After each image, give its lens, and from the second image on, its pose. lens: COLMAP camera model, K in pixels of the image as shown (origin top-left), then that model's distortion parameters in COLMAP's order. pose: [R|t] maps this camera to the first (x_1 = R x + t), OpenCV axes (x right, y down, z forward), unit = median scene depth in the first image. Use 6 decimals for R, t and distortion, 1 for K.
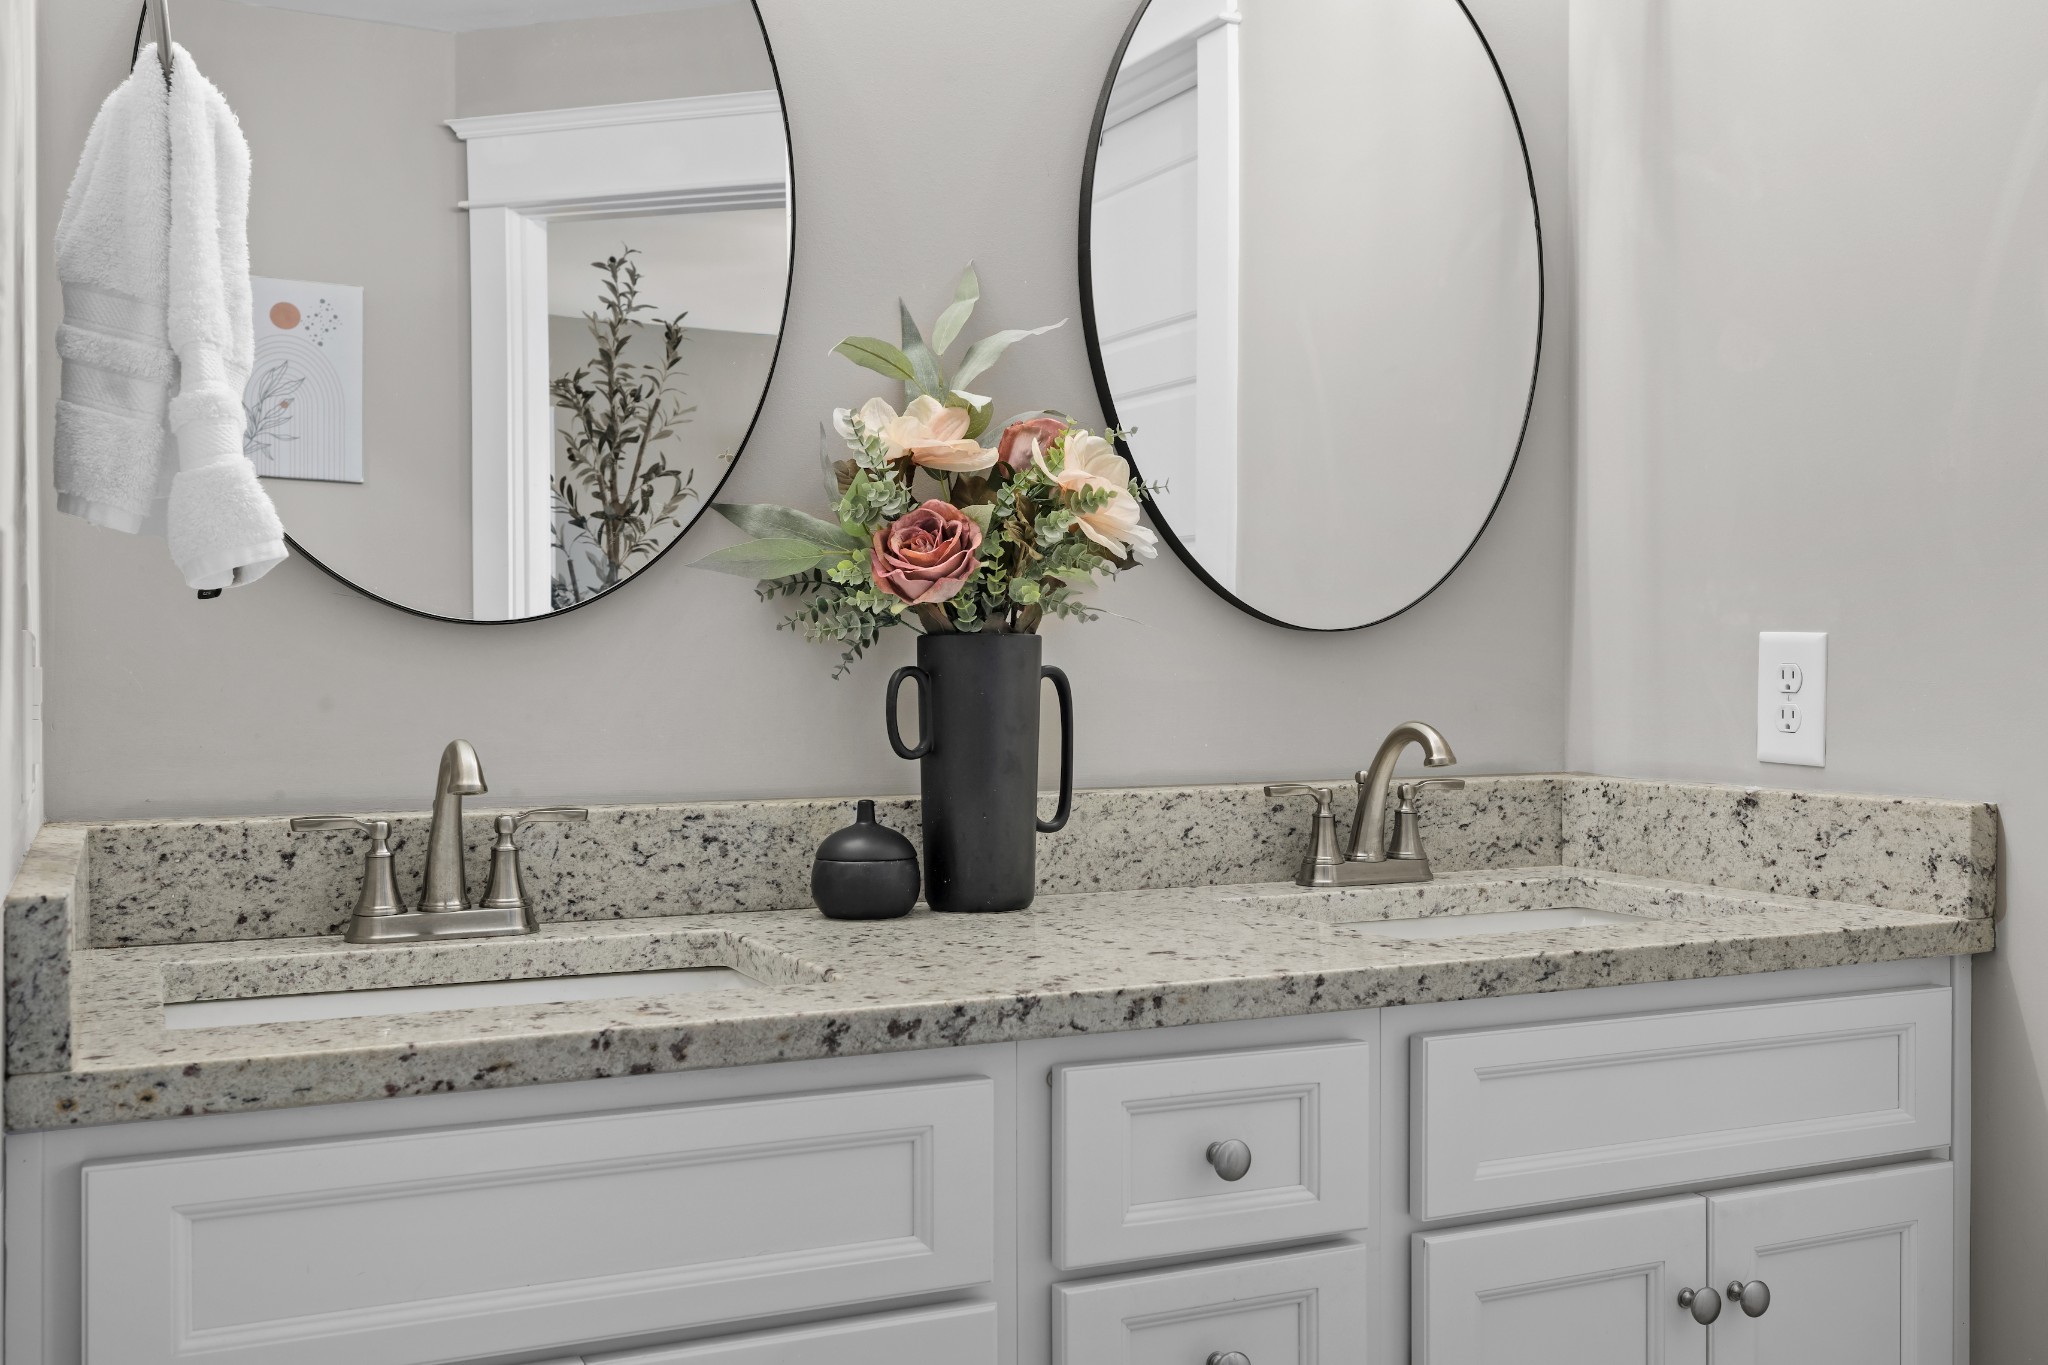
lens RADIAL K [[1922.3, 0, 1024.0], [0, 1922.3, 682.5], [0, 0, 1]] dist [0.003831, 0.012430]
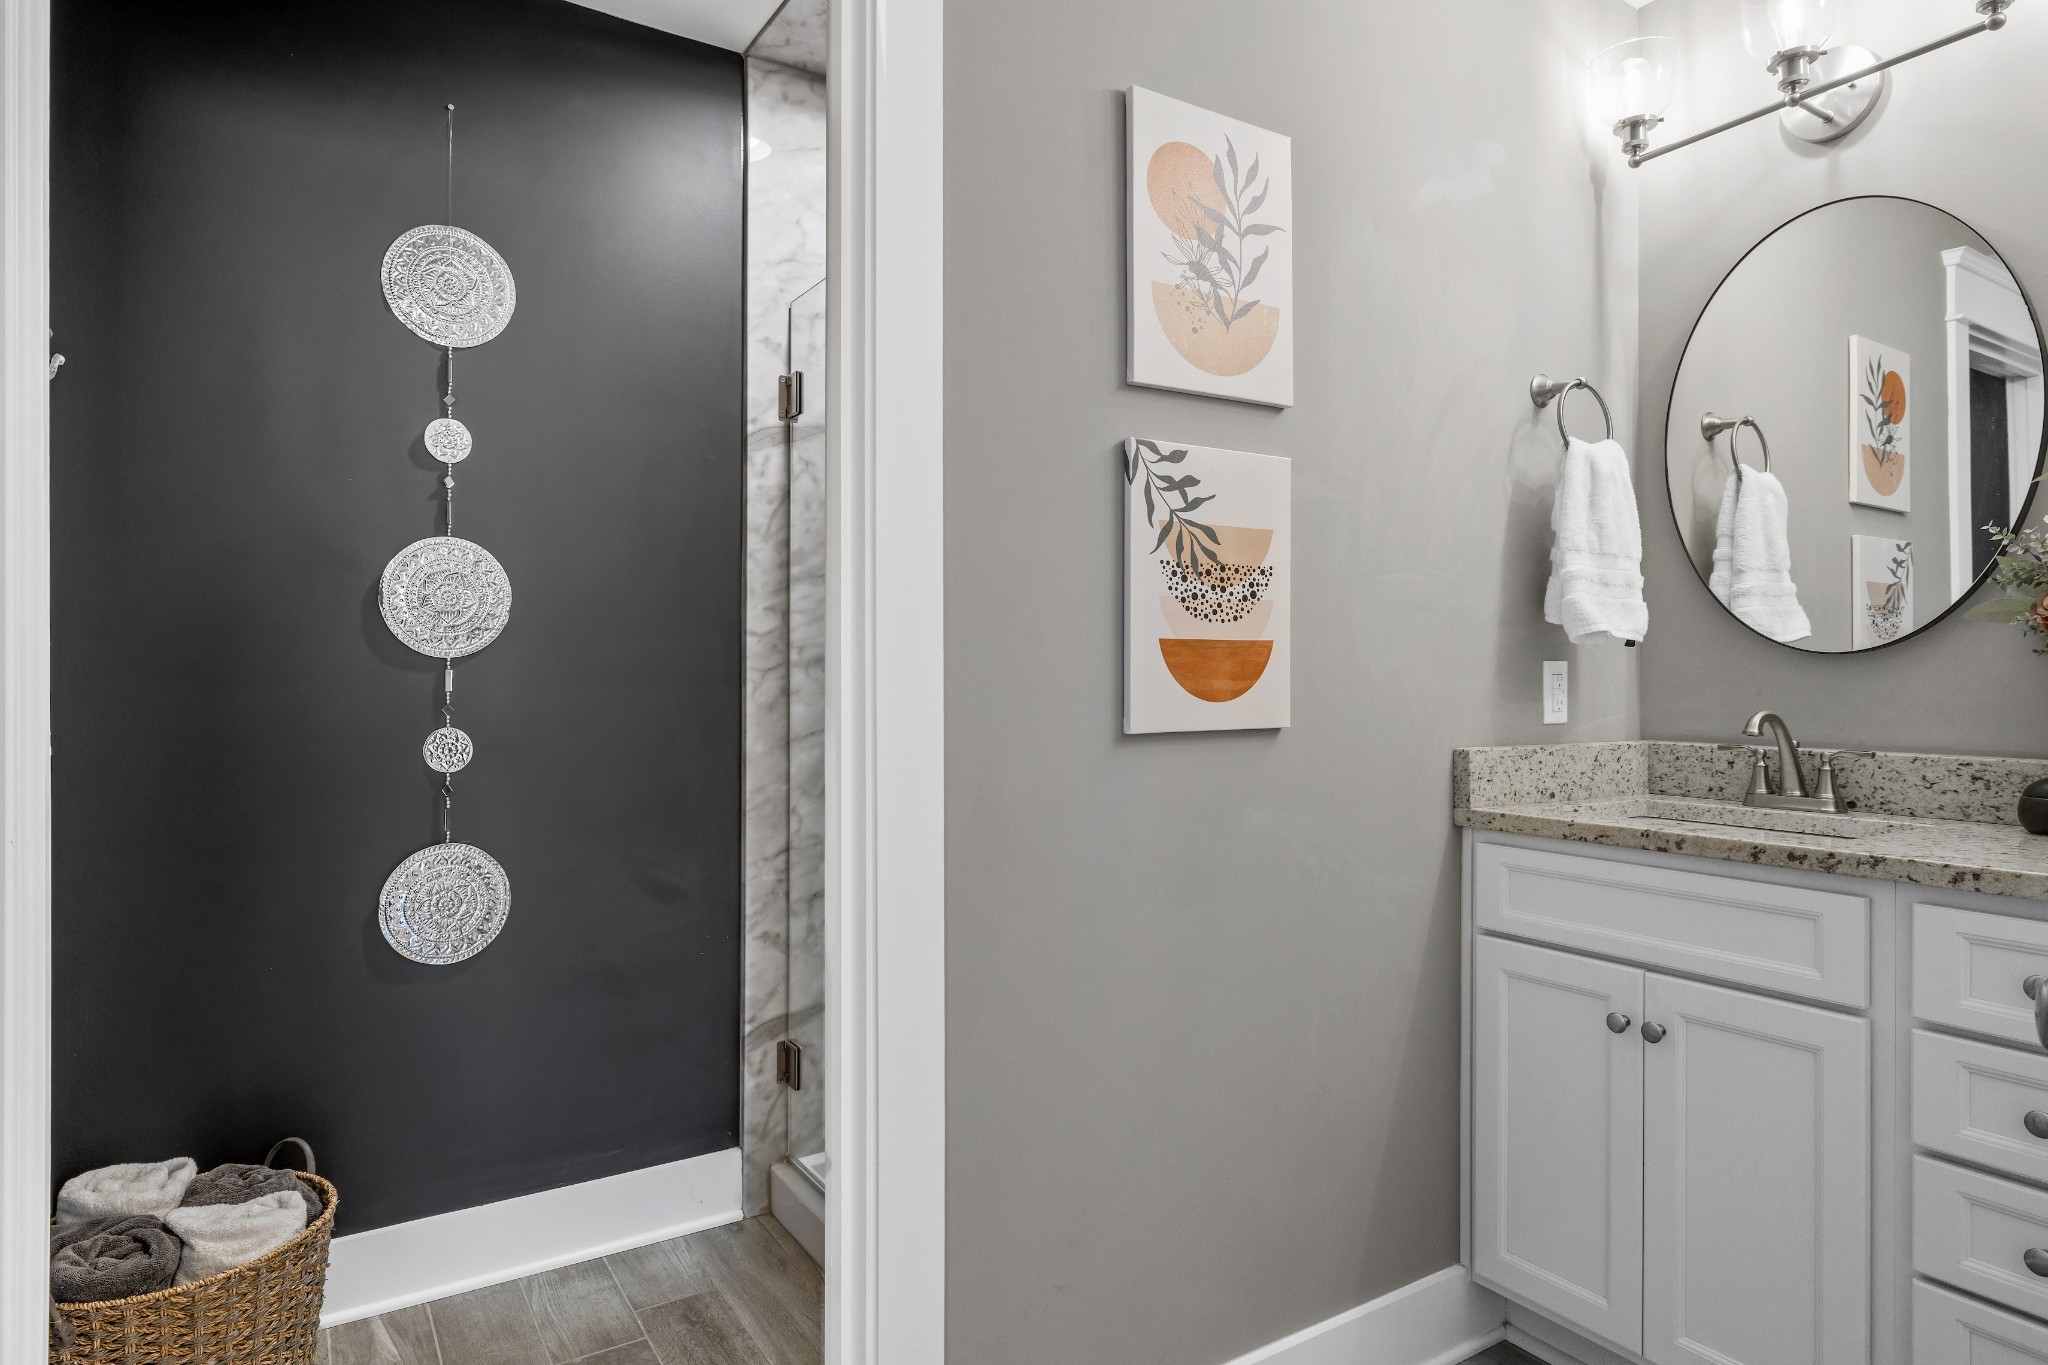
lens RADIAL K [[861.6, 0, 1027.0], [0, 861.6, 678.2], [0, 0, 1]] dist [0.000755, 0.000363]
pose [[0.212872, 0.006755, -0.977057, 0.623464], [-0.011128, 0.999928, 0.004489, -0.000751], [0.977017, 0.009917, 0.212931, 0.031717]]
